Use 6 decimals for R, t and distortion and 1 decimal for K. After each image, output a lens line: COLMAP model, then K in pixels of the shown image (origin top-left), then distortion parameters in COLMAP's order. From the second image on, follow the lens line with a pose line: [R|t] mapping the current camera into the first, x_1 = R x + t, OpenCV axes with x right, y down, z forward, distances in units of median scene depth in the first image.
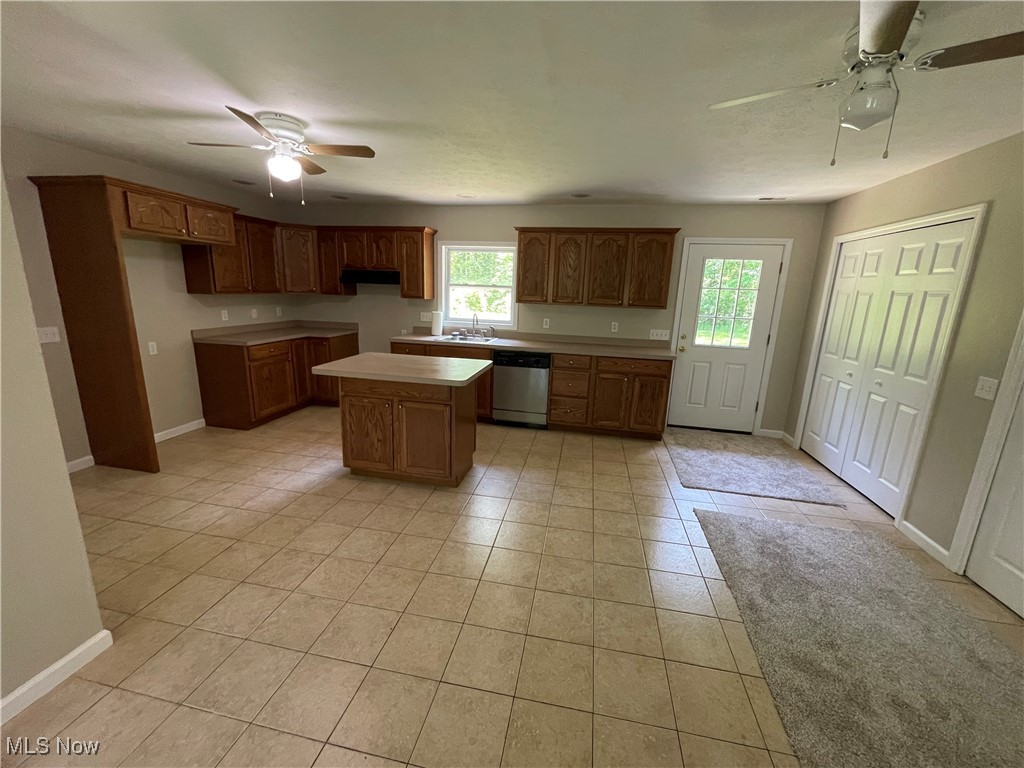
lens RADIAL K [[414.4, 0, 511.7], [0, 414.4, 382.9], [0, 0, 1]] dist [-0.003503, -0.000236]
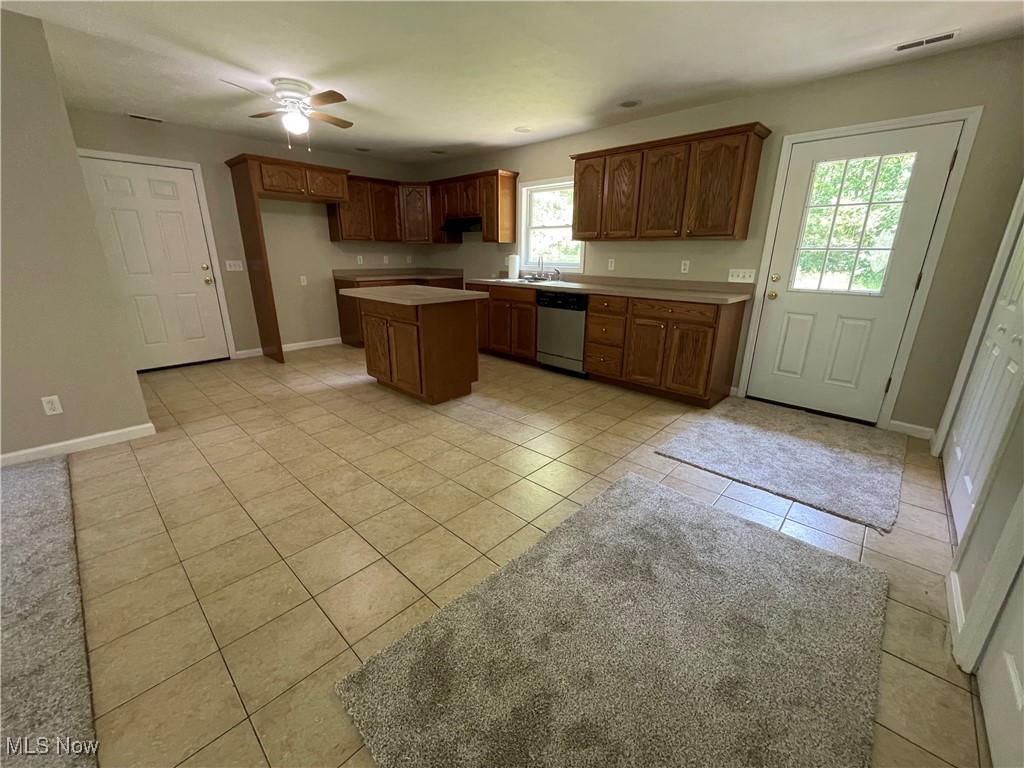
lens RADIAL K [[414.4, 0, 513.0], [0, 414.4, 383.4], [0, 0, 1]] dist [-0.003503, -0.000236]
pose [[0.848898, 0.132000, -0.511809, 0.442793], [-0.096574, 0.990749, 0.095343, 0.051799], [0.519659, -0.031509, 0.853792, 0.129749]]
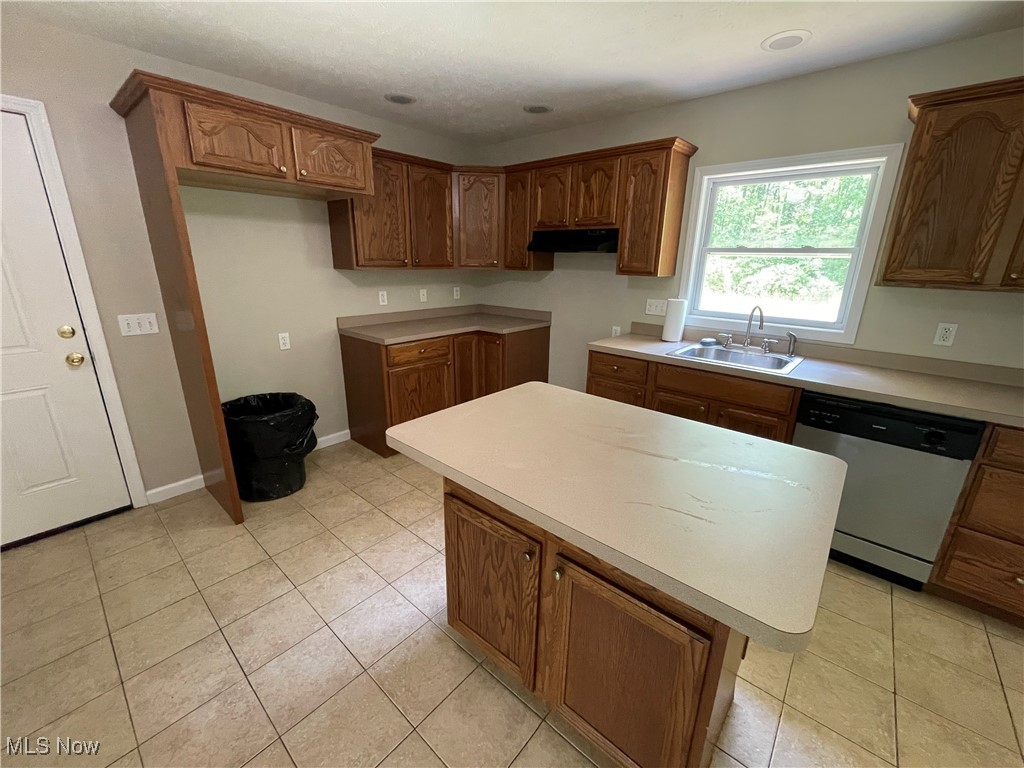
lens RADIAL K [[414.4, 0, 512.6], [0, 414.4, 382.5], [0, 0, 1]] dist [-0.003503, -0.000236]
pose [[0.867422, 0.123334, -0.482045, -0.102922], [-0.098017, 0.992165, 0.077472, -0.093722], [0.487823, -0.019953, 0.872714, 0.459891]]
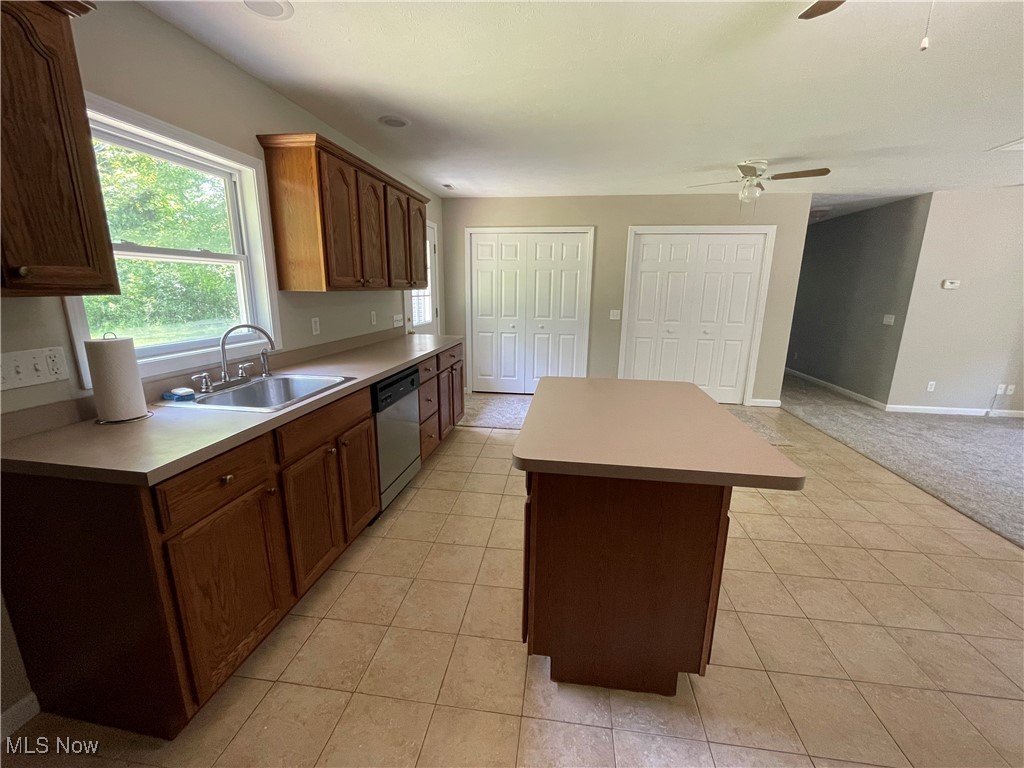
lens RADIAL K [[414.4, 0, 513.9], [0, 414.4, 382.7], [0, 0, 1]] dist [-0.003503, -0.000236]
pose [[-0.053556, -0.259663, 0.964213, -0.549091], [0.211400, 0.940764, 0.265090, -0.182965], [-0.975931, 0.218032, 0.004509, 0.841953]]
